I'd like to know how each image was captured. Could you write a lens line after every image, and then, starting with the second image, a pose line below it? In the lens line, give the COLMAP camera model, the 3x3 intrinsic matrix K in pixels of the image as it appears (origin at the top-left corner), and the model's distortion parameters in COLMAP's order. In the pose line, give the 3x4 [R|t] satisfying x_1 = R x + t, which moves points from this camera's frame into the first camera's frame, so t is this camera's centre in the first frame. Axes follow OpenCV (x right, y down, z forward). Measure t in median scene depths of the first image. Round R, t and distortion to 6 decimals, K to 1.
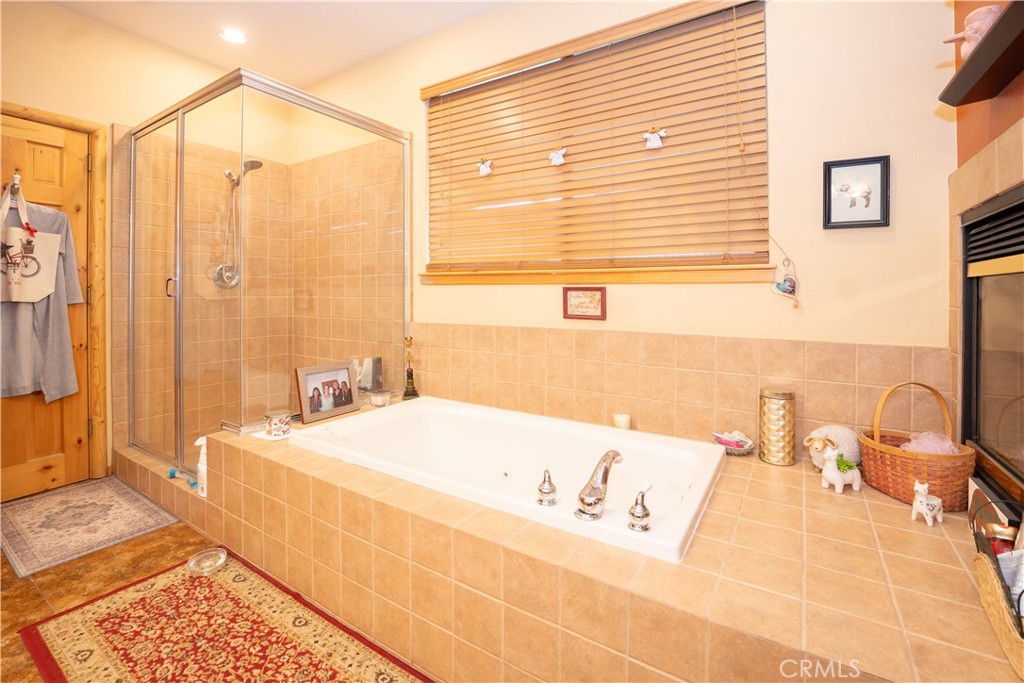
lens RADIAL K [[448.5, 0, 512.0], [0, 448.5, 292.3], [0, 0, 1]] dist [-0.021428, 0.000530]
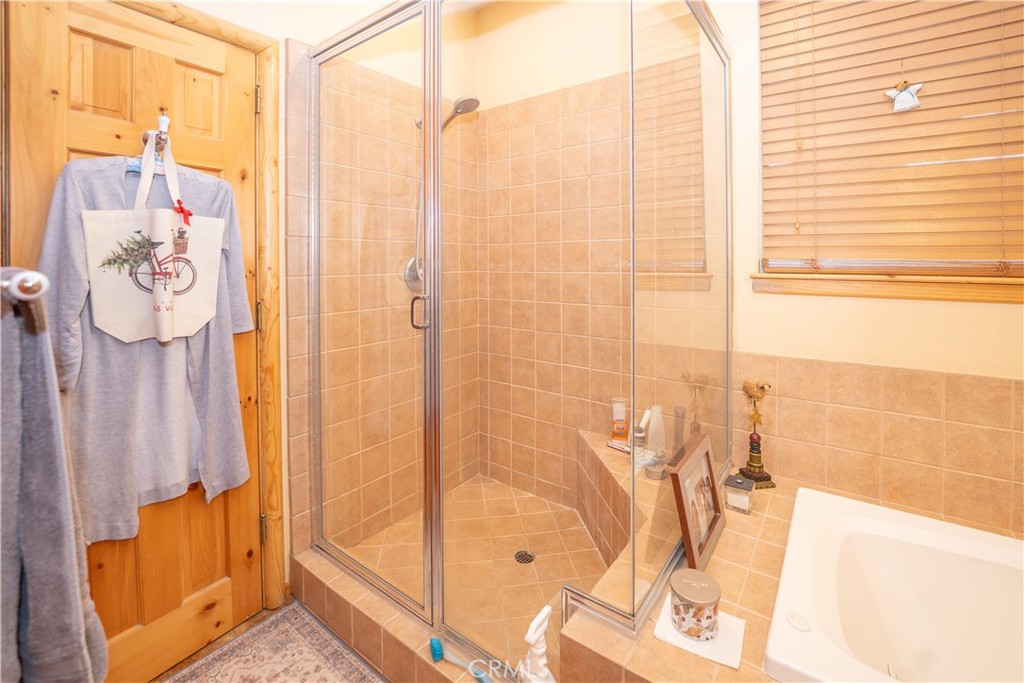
lens RADIAL K [[450.6, 0, 491.9], [0, 450.6, 262.4], [0, 0, 1]] dist [-0.024981, -0.000040]
pose [[0.995627, 0.000333, -0.093415, -0.594133], [0.000477, 0.999962, 0.008658, -0.075664], [0.093414, -0.008665, 0.995590, 0.418862]]
